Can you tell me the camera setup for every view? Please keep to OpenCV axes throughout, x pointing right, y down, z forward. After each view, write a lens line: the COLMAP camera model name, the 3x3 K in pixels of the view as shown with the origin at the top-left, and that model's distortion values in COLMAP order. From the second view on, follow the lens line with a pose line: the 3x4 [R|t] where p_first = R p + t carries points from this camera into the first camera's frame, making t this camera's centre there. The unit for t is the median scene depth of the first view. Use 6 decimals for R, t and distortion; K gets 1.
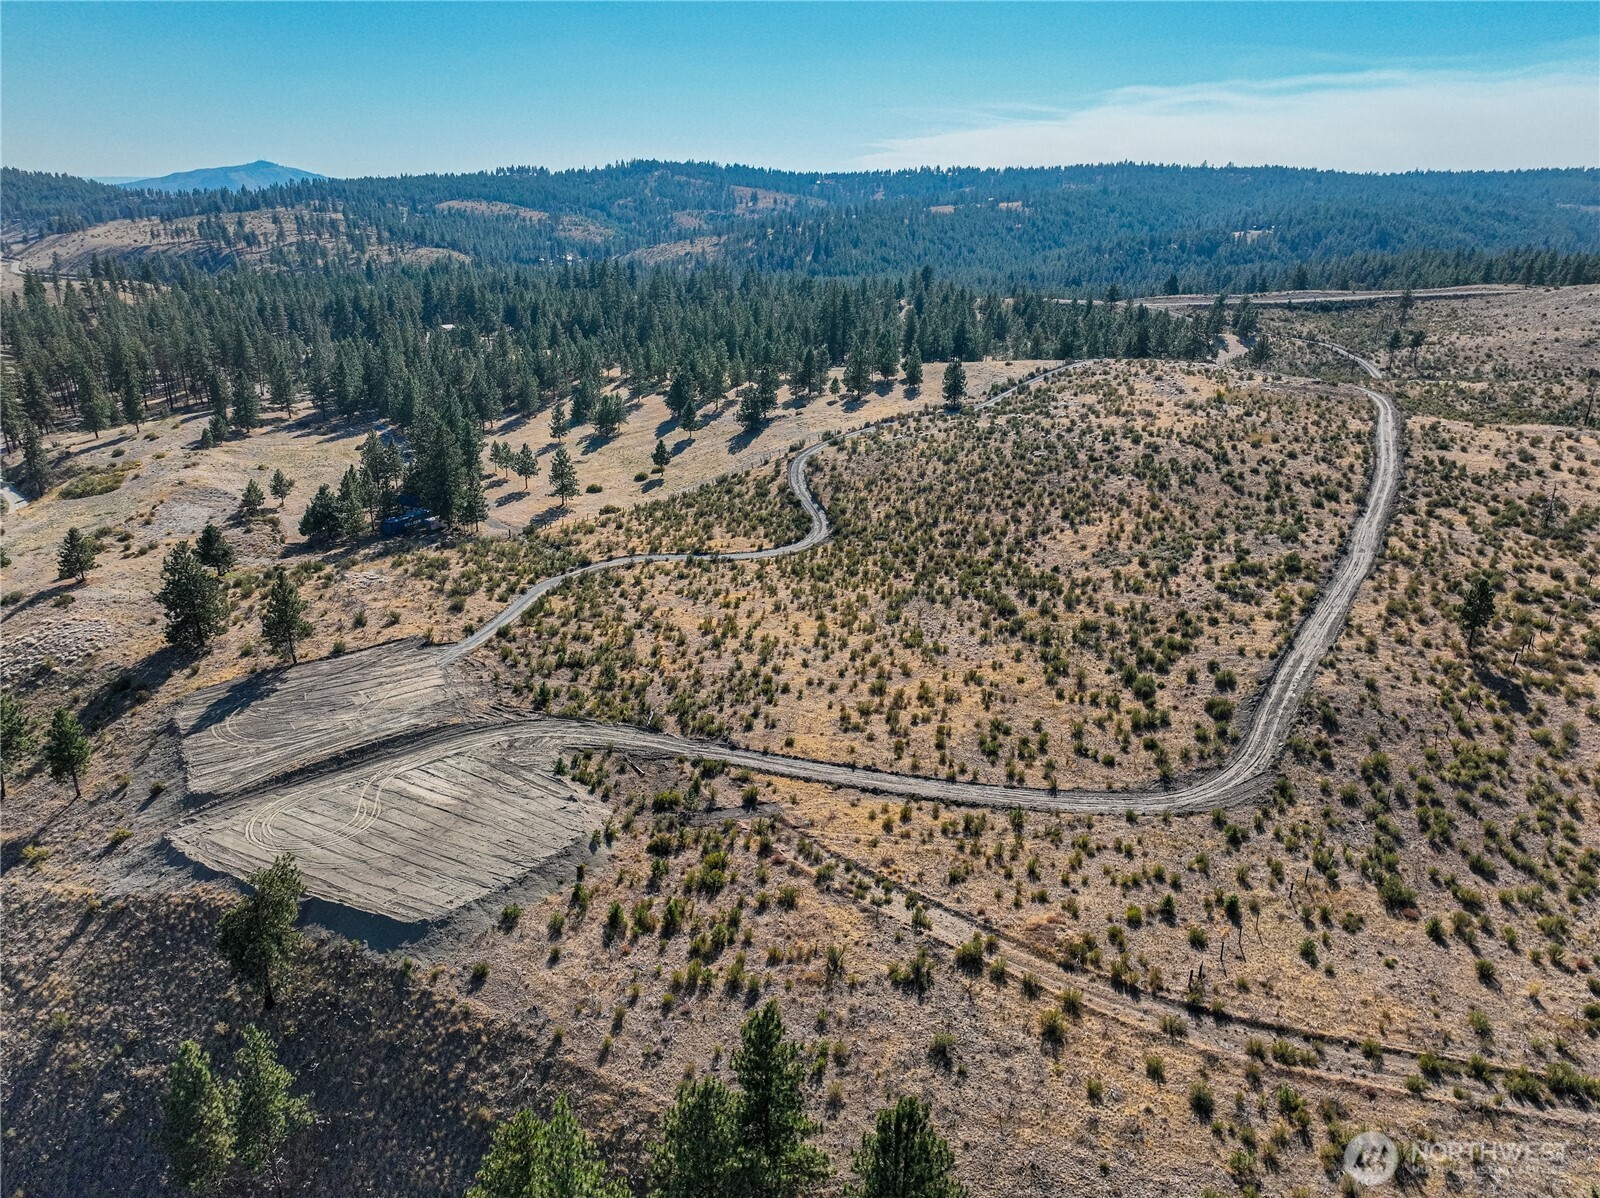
lens RADIAL K [[1126.7, 0, 808.6], [0, 1126.7, 596.4], [0, 0, 1]] dist [-0.003188, 0.019299]
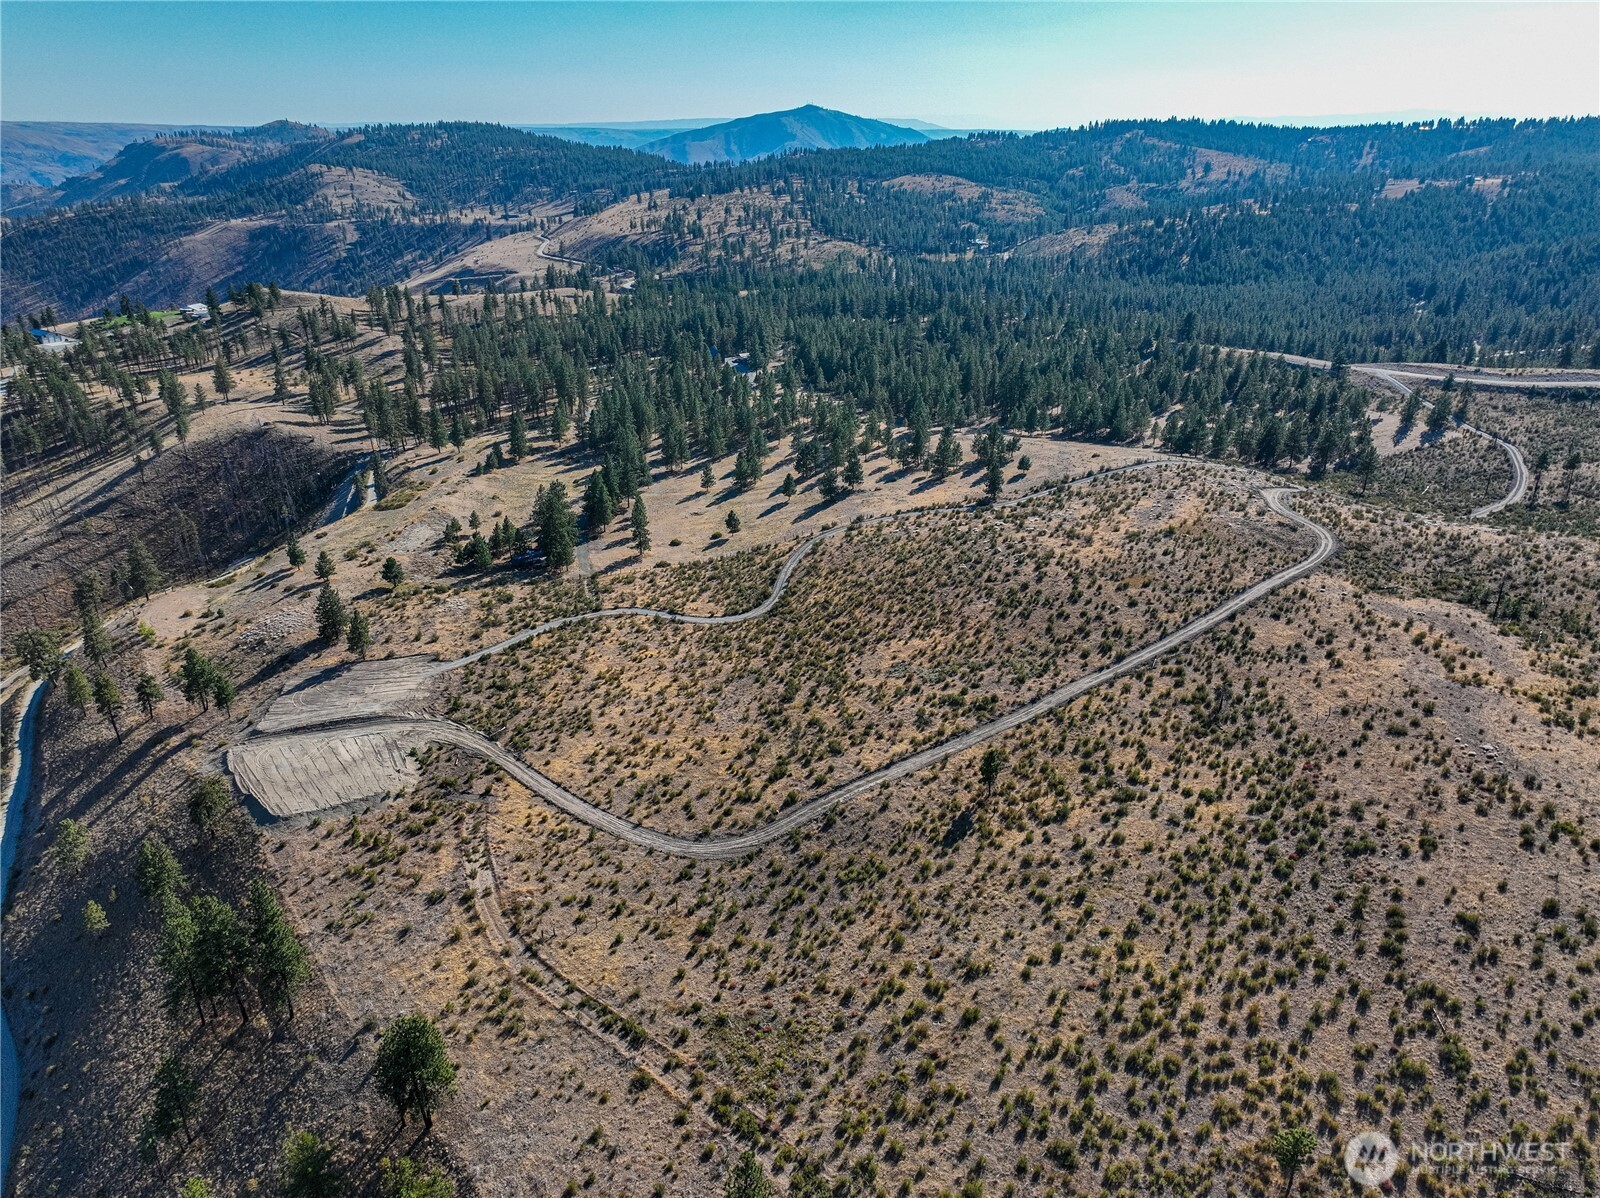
lens RADIAL K [[1126.7, 0, 807.0], [0, 1126.7, 599.8], [0, 0, 1]] dist [-0.003188, 0.019299]
pose [[0.906120, 0.150412, -0.395376, 0.841686], [-0.127947, 0.988322, 0.082758, -0.263122], [0.403207, -0.024402, 0.914783, -0.336637]]
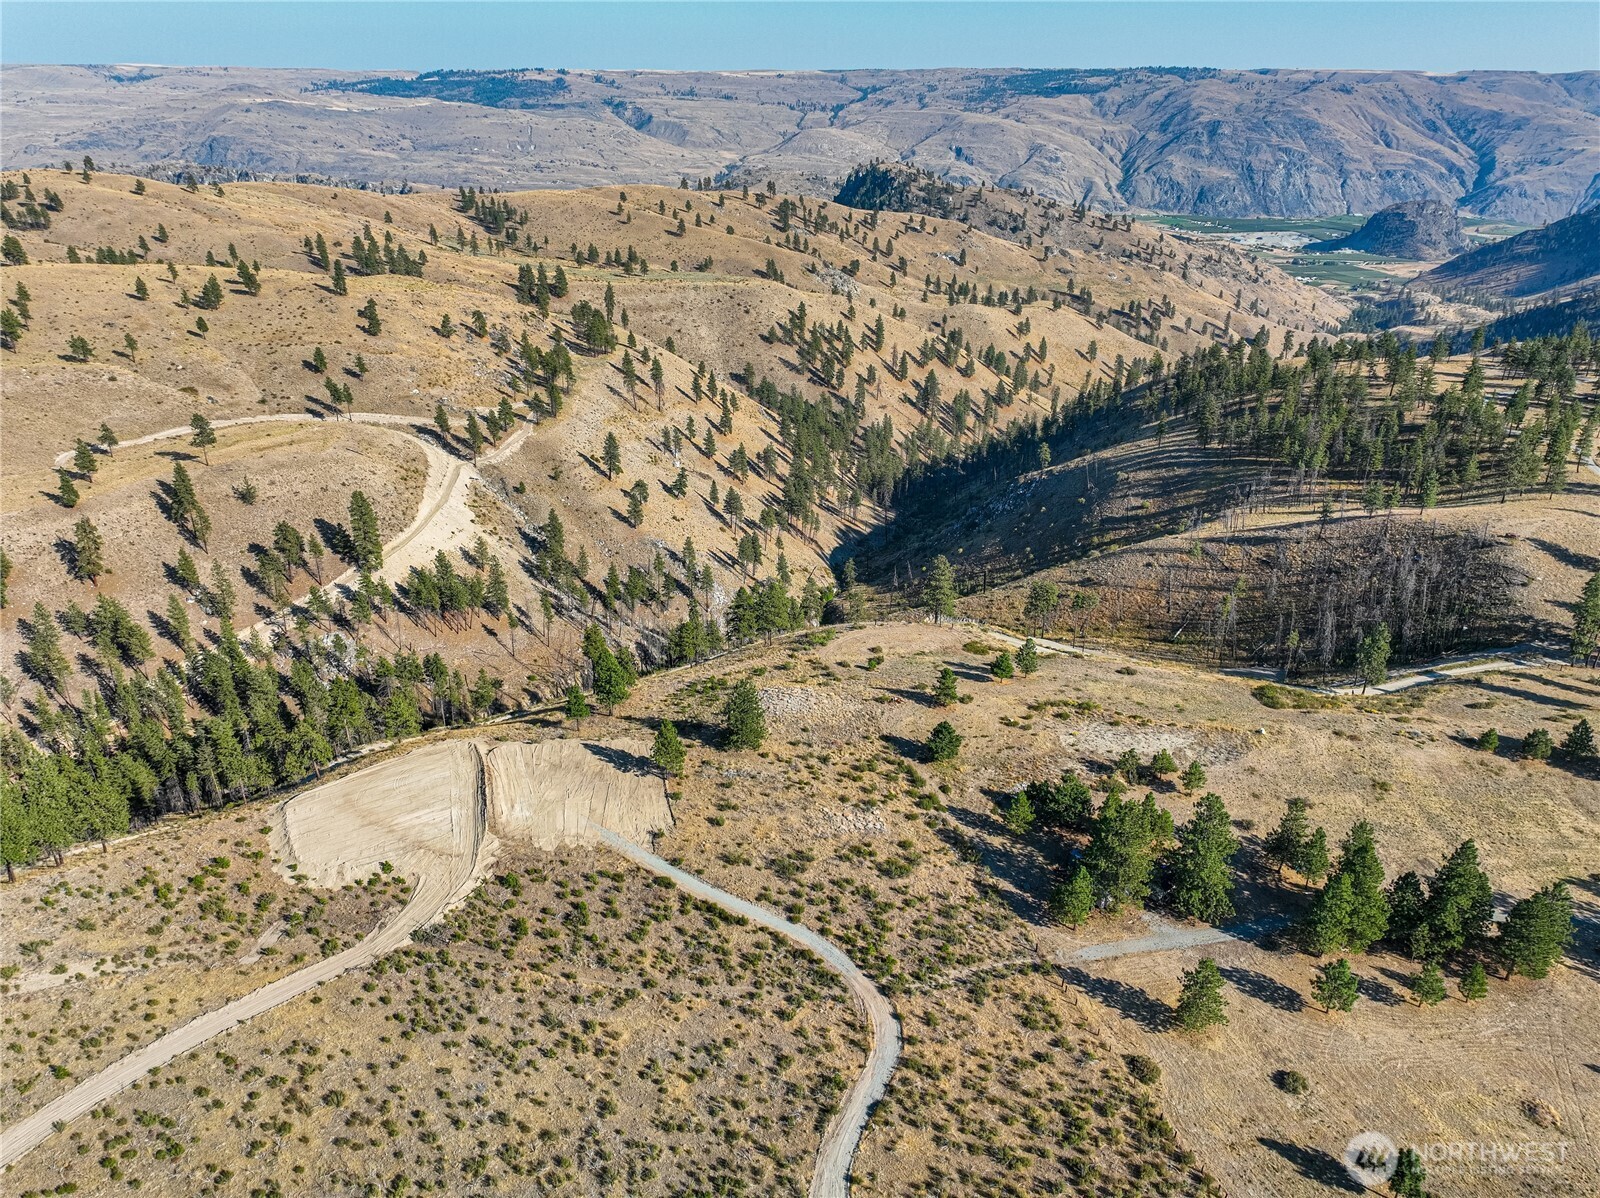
lens RADIAL K [[1126.7, 0, 803.6], [0, 1126.7, 594.3], [0, 0, 1]] dist [-0.003188, 0.019299]
pose [[-0.427731, 0.361027, -0.828677, 0.511526], [-0.314726, 0.799924, 0.510950, -0.844847], [0.847345, 0.479356, -0.228527, 1.298870]]
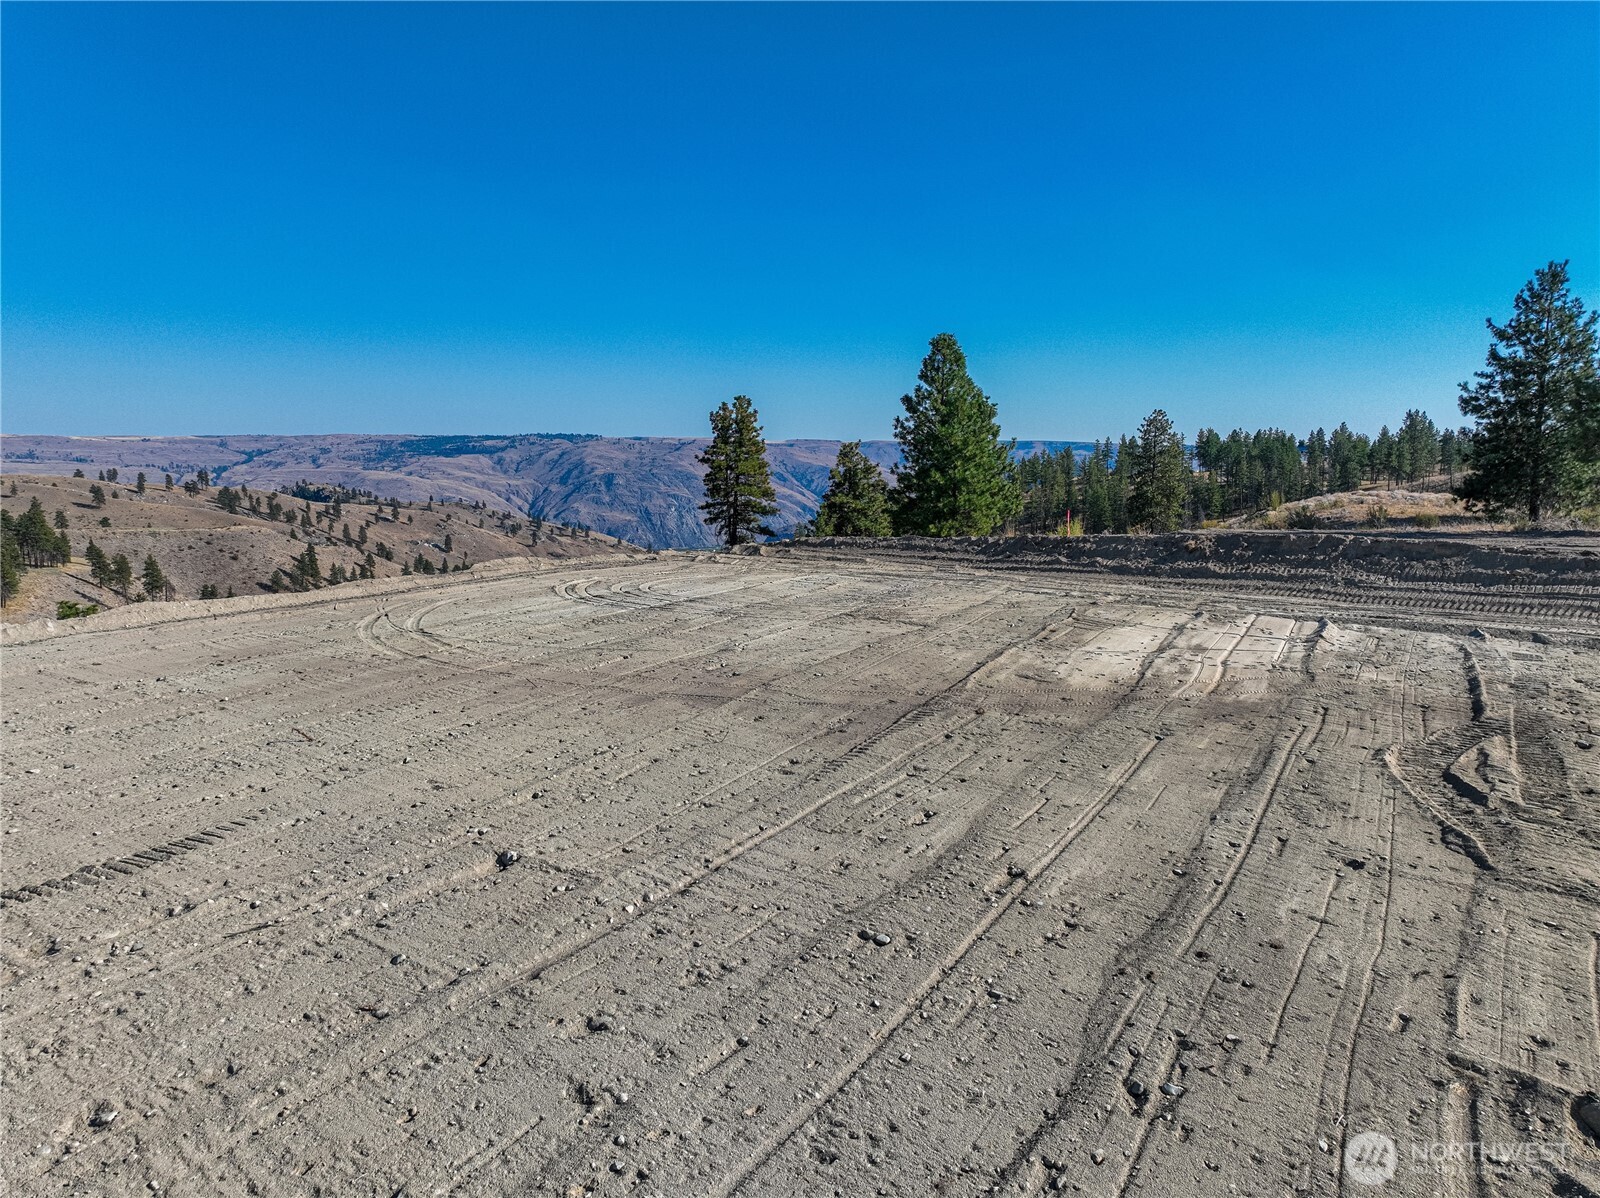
lens RADIAL K [[1126.7, 0, 805.2], [0, 1126.7, 602.2], [0, 0, 1]] dist [-0.003188, 0.019299]
pose [[0.071895, 0.111631, -0.991146, -0.131794], [-0.334988, 0.938697, 0.081424, 0.129962], [0.939475, 0.326168, 0.104883, 0.711222]]
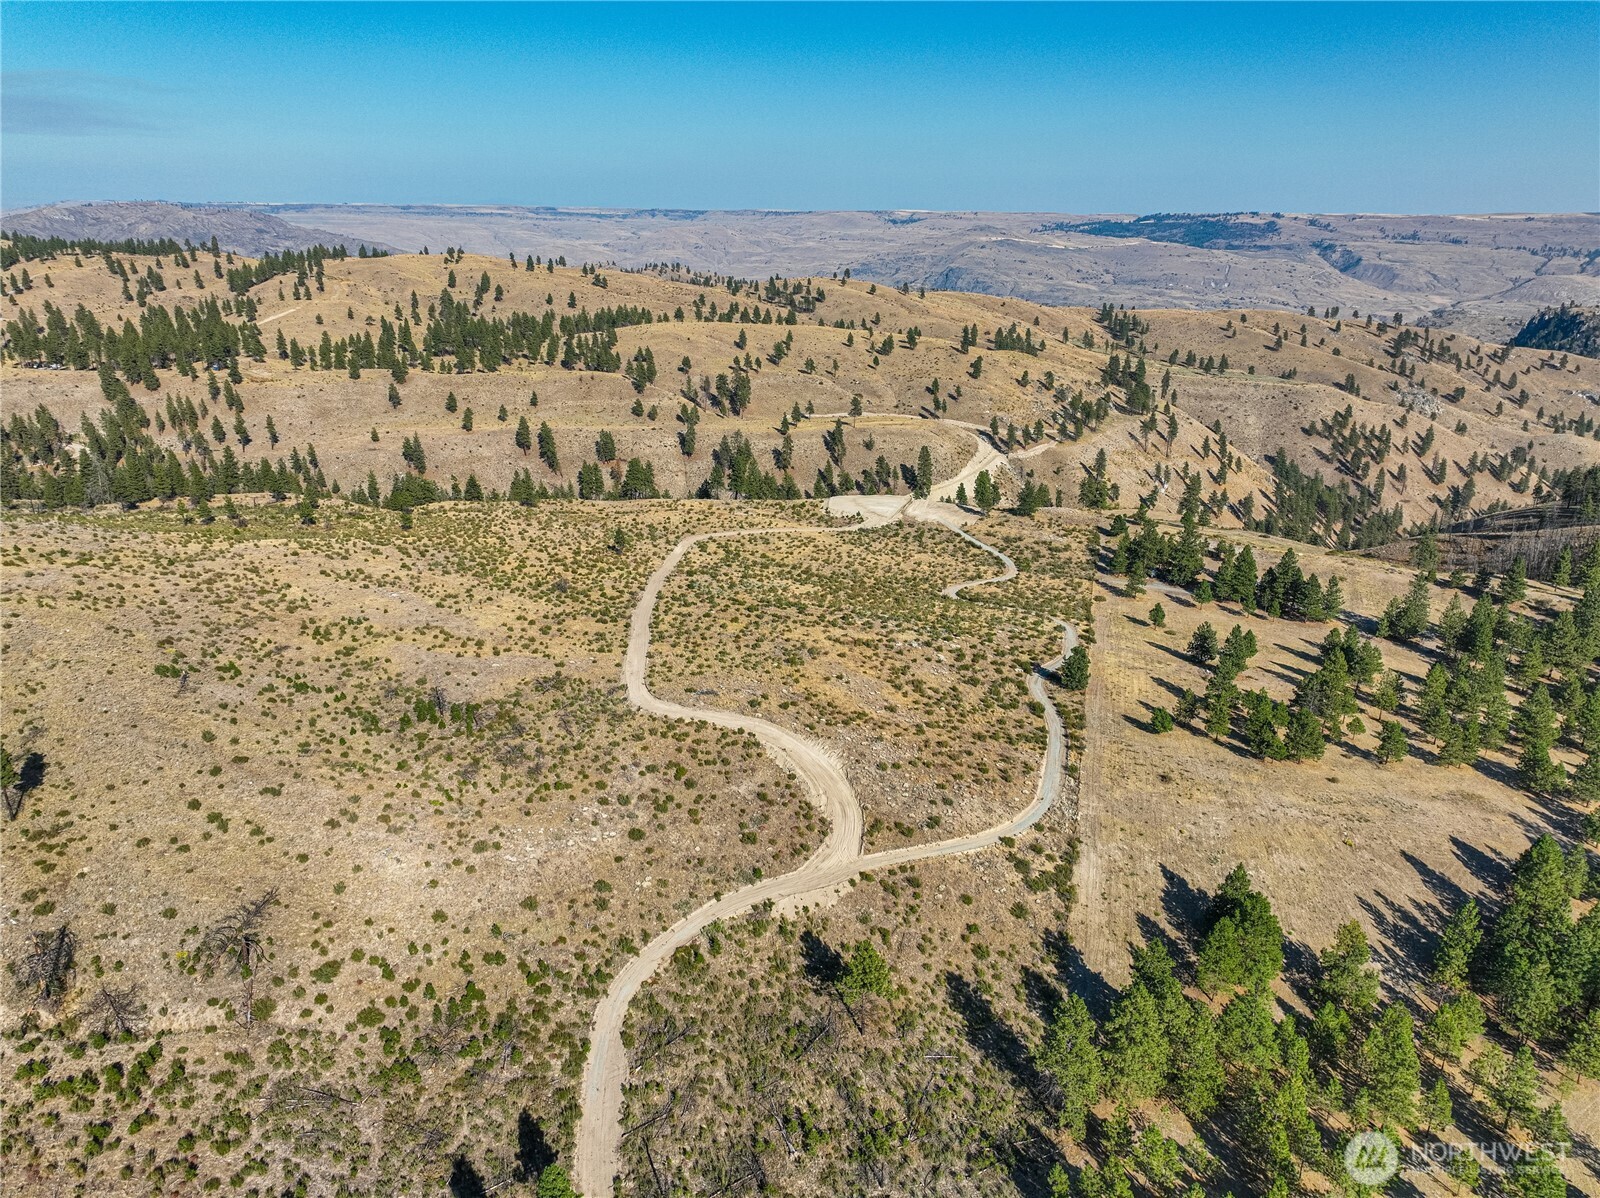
lens RADIAL K [[1126.7, 0, 805.5], [0, 1126.7, 593.0], [0, 0, 1]] dist [-0.003188, 0.019299]
pose [[-0.852993, 0.143783, -0.501727, 1.431410], [-0.196352, 0.802277, 0.563735, -1.328728], [0.483580, 0.579377, -0.656104, 2.758367]]
